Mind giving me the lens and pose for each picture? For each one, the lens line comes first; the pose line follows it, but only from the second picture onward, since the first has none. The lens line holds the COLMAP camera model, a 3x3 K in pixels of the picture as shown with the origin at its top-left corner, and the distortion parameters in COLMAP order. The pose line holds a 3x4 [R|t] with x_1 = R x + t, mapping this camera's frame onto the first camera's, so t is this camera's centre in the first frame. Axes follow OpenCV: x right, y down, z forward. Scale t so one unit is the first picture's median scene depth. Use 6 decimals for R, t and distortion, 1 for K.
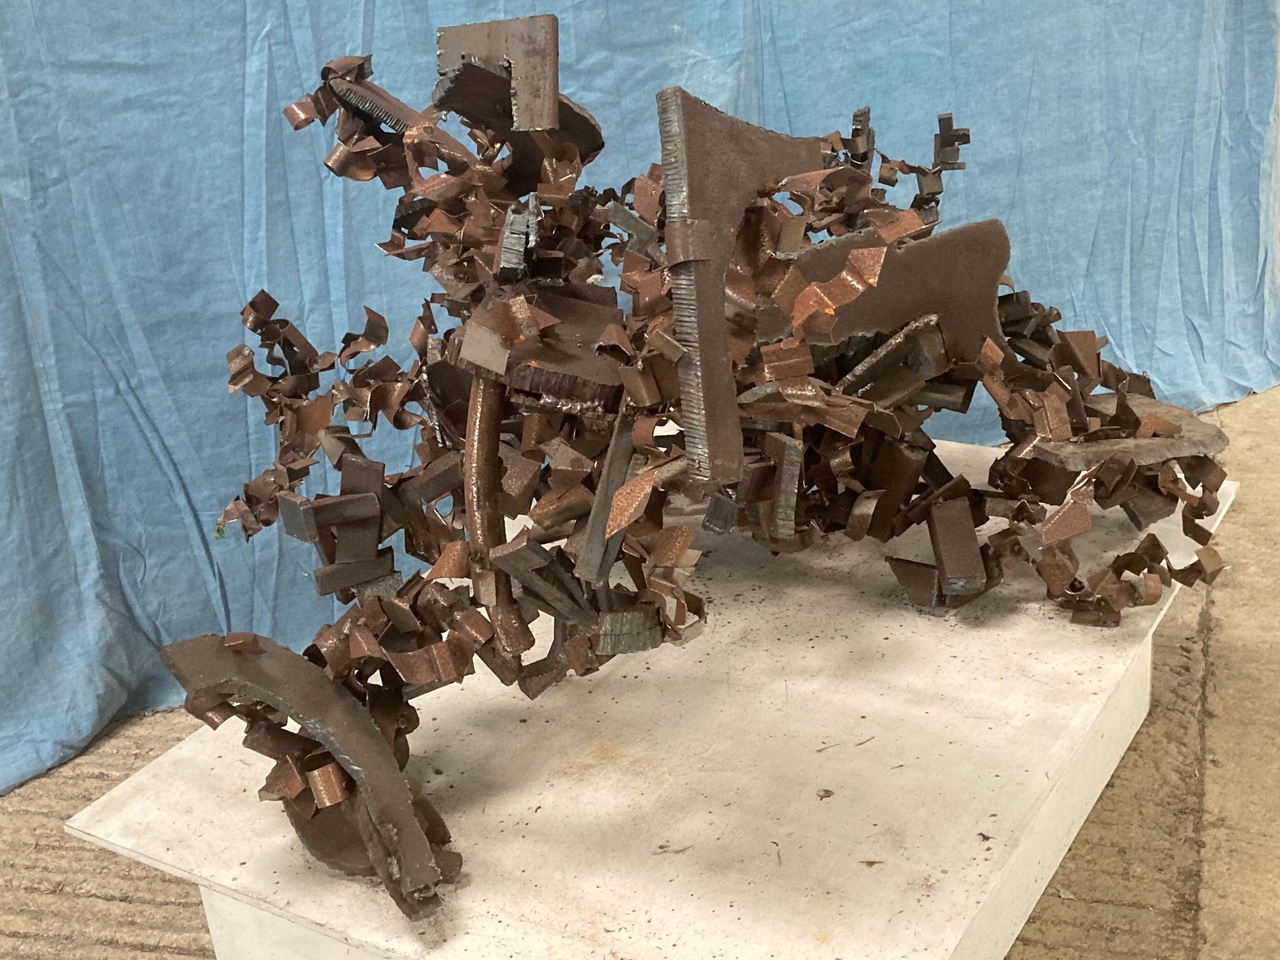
lens RADIAL K [[1579.3, 0, 621.3], [0, 1579.3, 479.1], [0, 0, 1]] dist [0.142688, -0.434820]
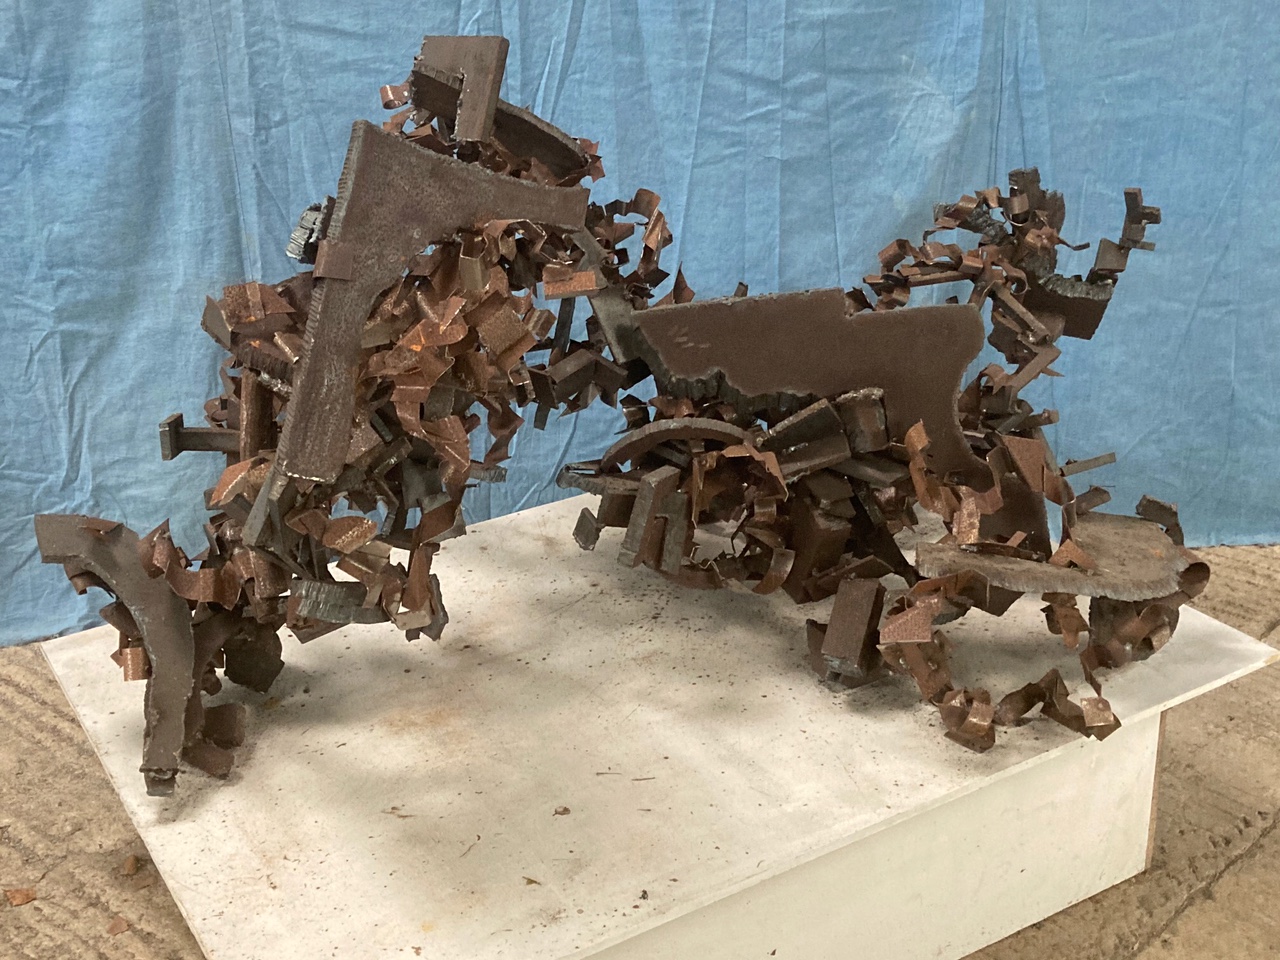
lens RADIAL K [[1579.3, 0, 621.3], [0, 1579.3, 479.1], [0, 0, 1]] dist [0.142688, -0.434820]
pose [[0.889216, 0.231329, -0.394692, 0.386957], [-0.223384, 0.972447, 0.066683, -0.067700], [0.399243, 0.028873, 0.916390, 0.042054]]
